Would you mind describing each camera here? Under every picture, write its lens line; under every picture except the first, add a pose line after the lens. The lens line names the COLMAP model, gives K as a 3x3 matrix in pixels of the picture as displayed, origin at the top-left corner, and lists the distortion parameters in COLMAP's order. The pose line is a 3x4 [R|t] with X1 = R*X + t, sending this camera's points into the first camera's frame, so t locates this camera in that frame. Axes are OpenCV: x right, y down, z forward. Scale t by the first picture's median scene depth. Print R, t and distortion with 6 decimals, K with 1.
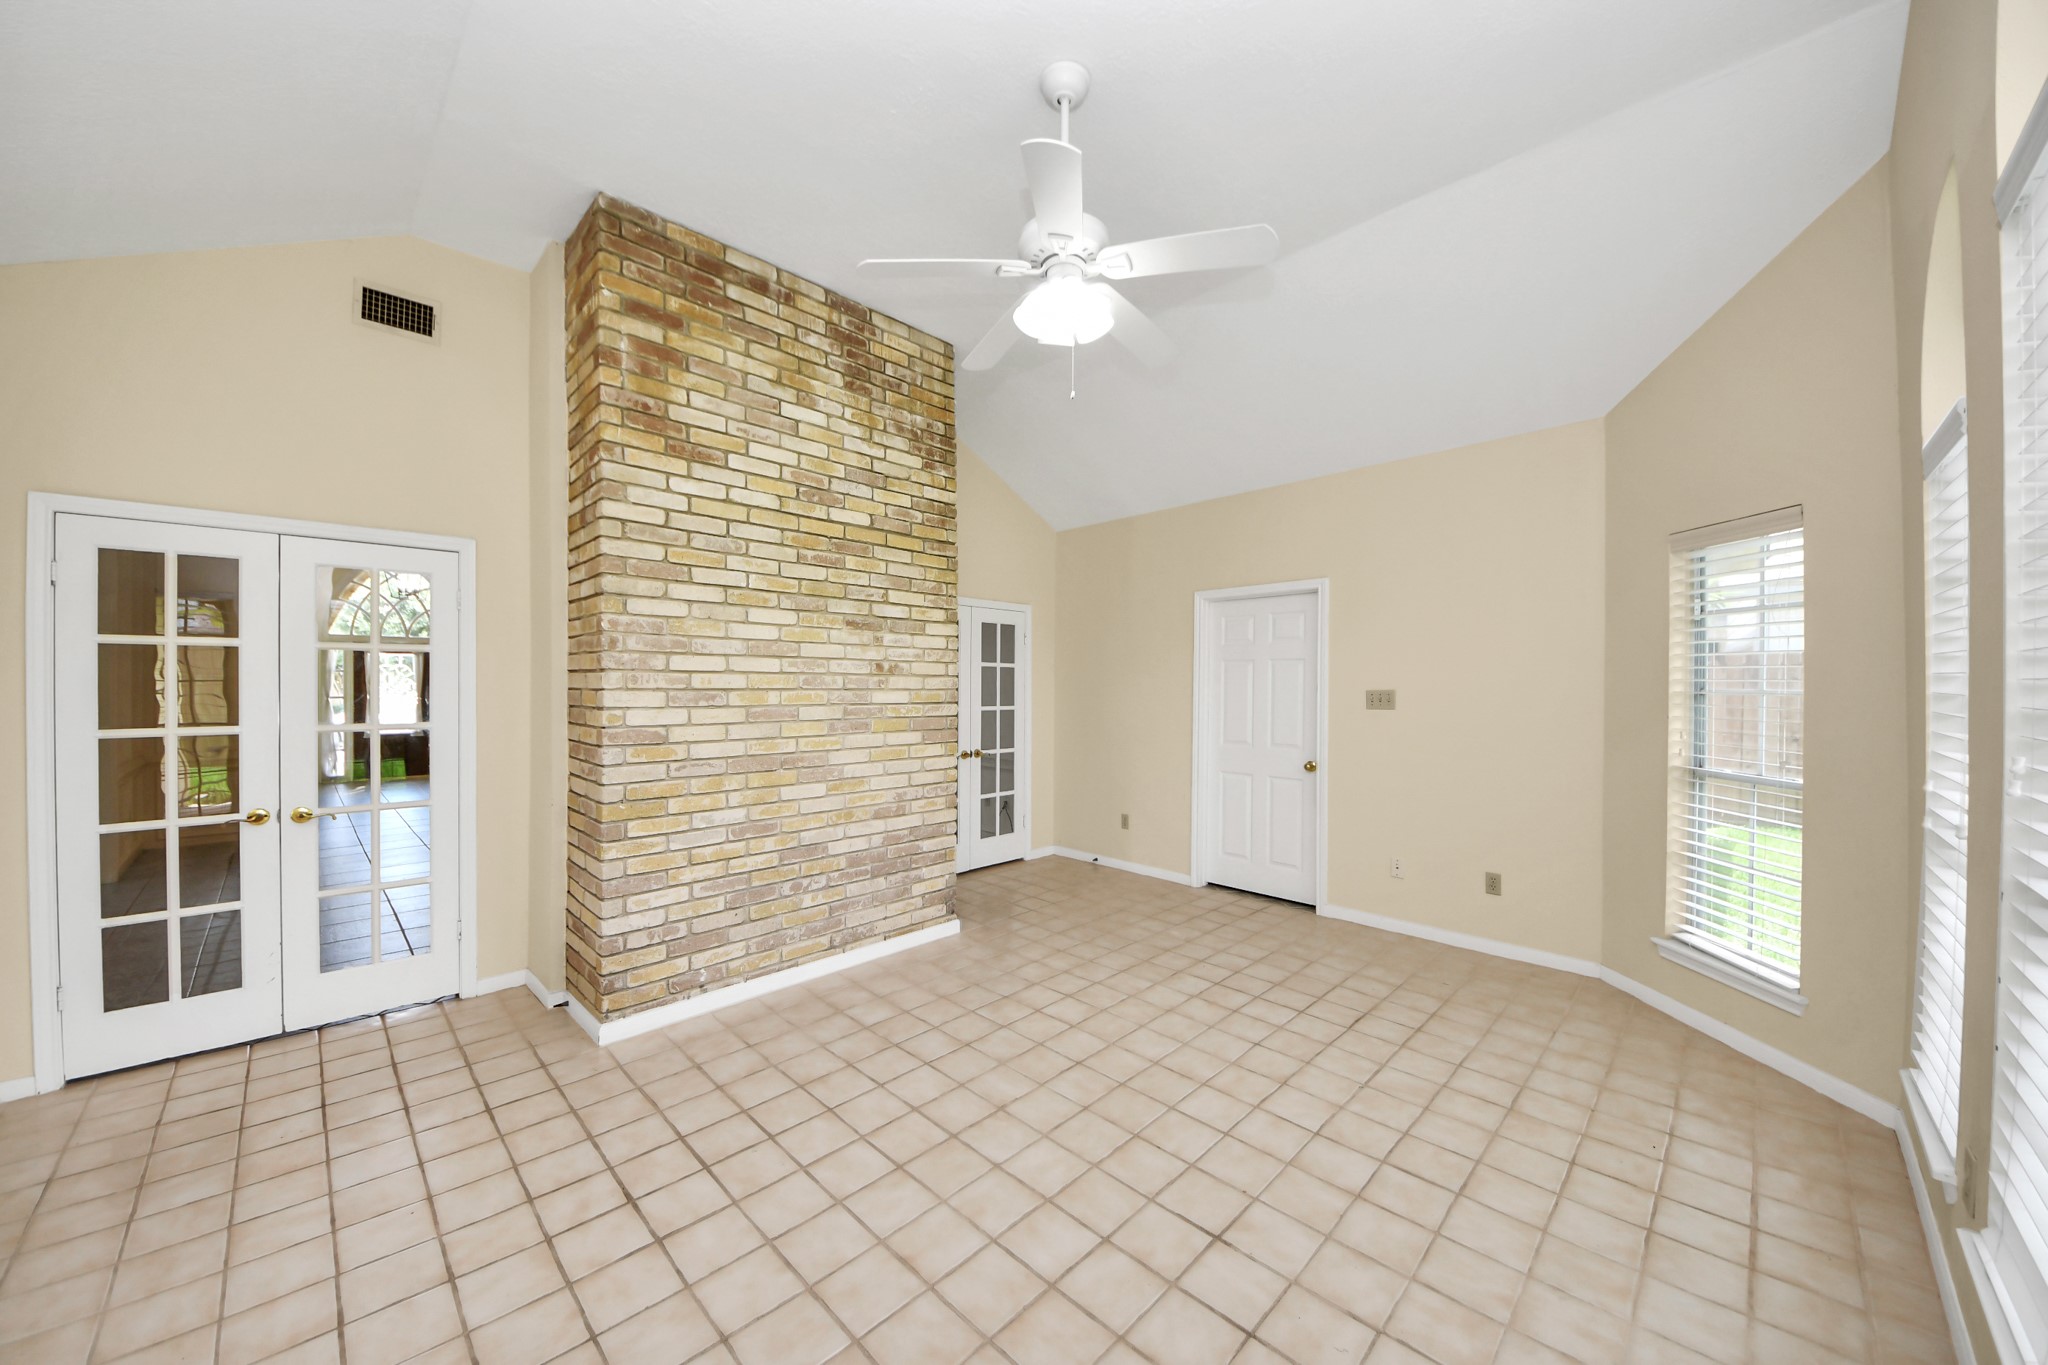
lens RADIAL K [[731.2, 0, 1023.3], [0, 731.2, 691.1], [0, 0, 1]] dist [-0.009271, -0.001784]
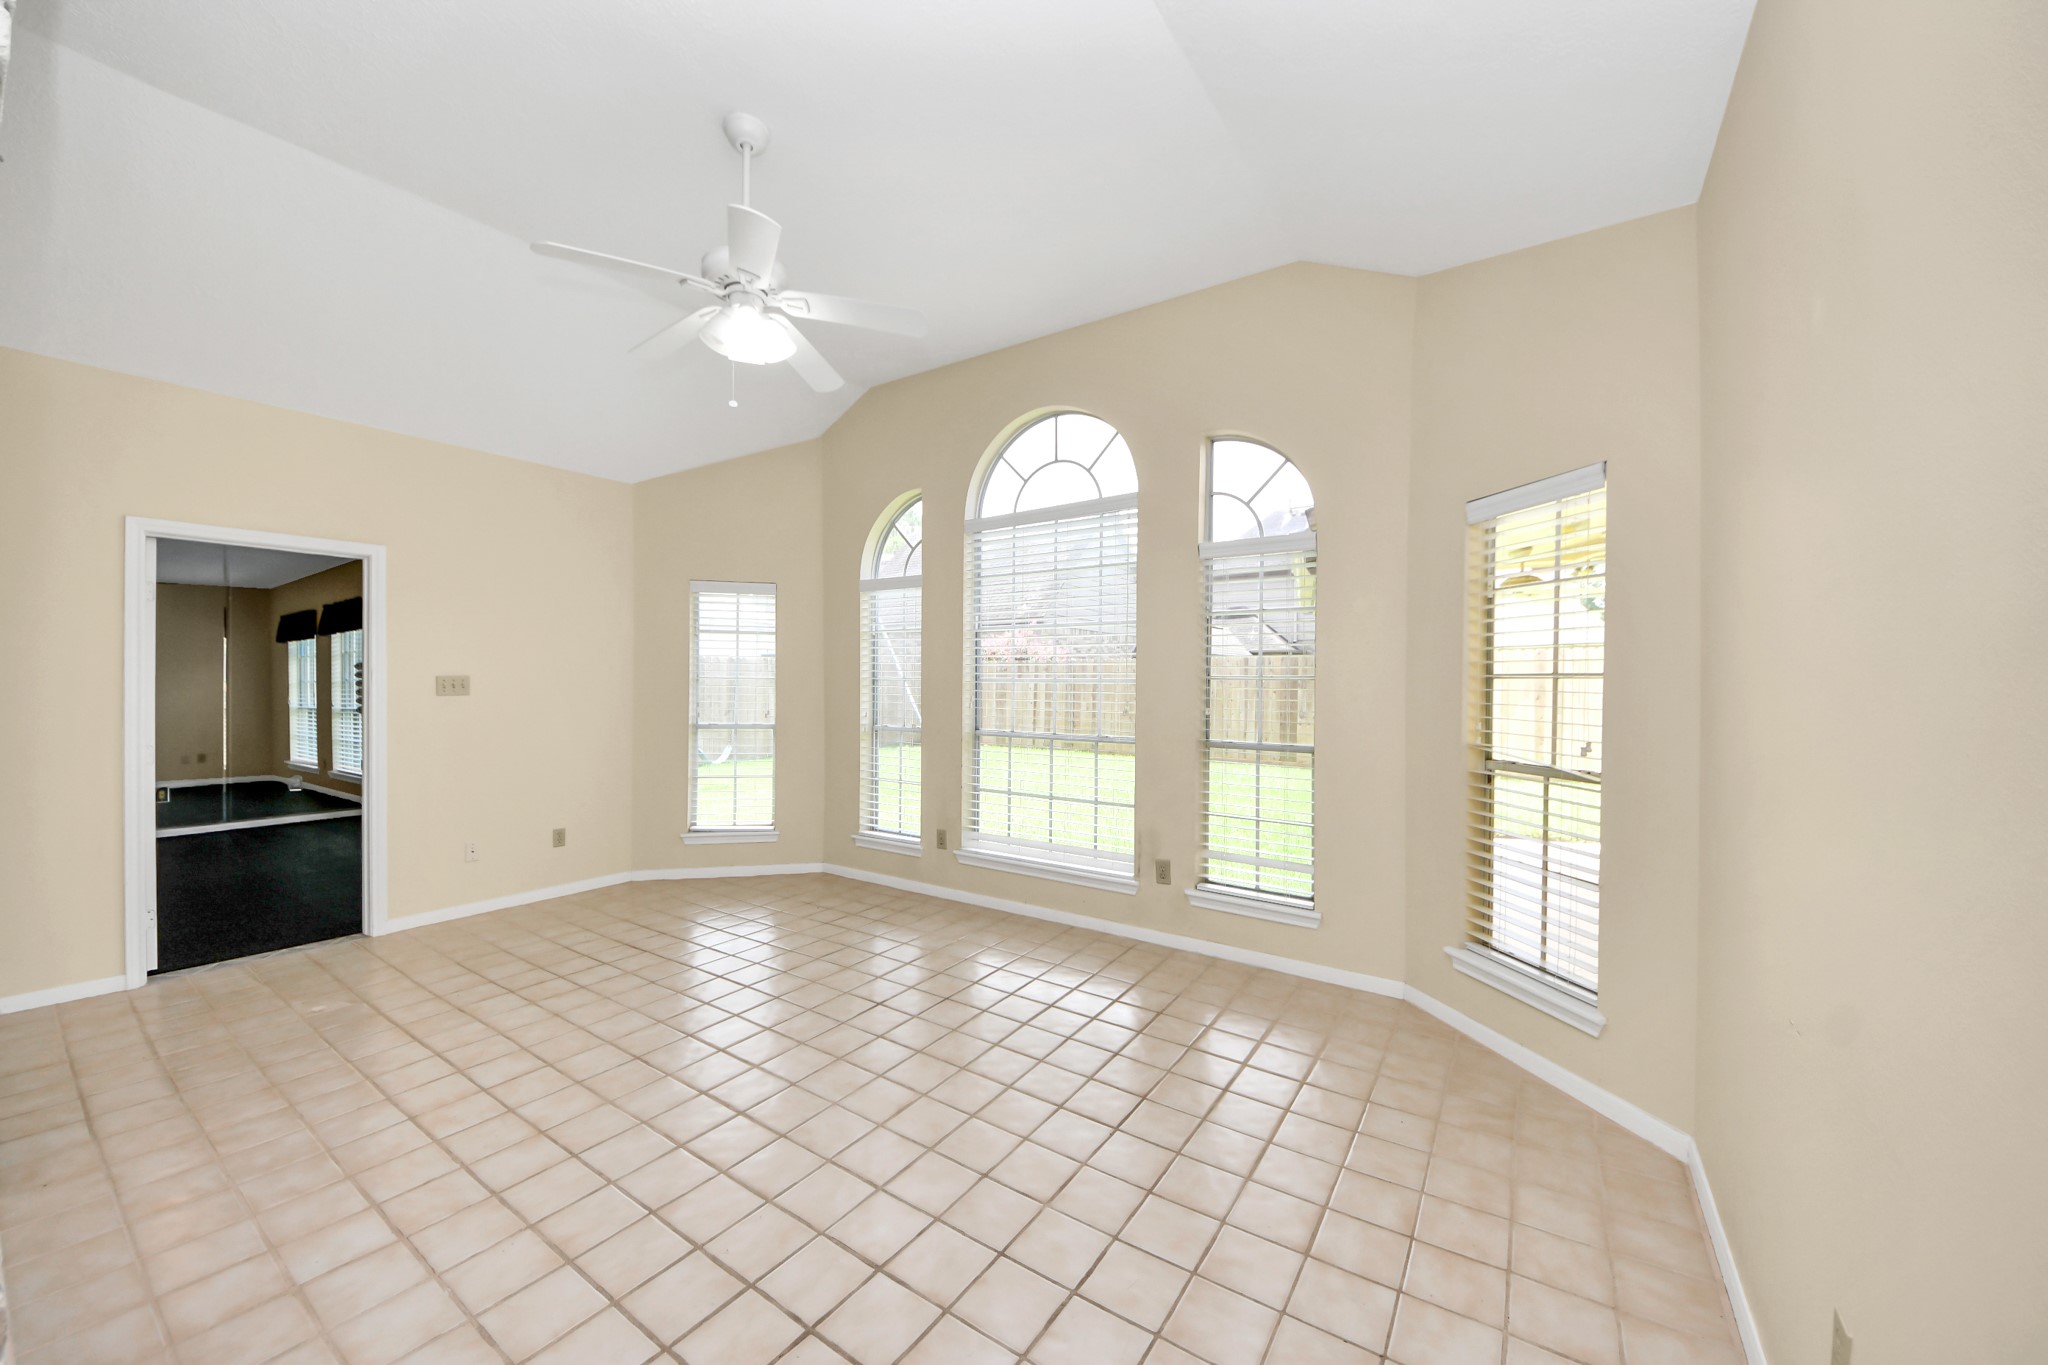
lens RADIAL K [[731.2, 0, 1041.9], [0, 731.2, 682.5], [0, 0, 1]] dist [-0.009271, -0.001784]
pose [[-0.201207, -0.008766, 0.979510, -0.799849], [0.005370, 0.999935, 0.010052, 0.002025], [-0.979534, 0.007283, -0.201146, 0.538982]]
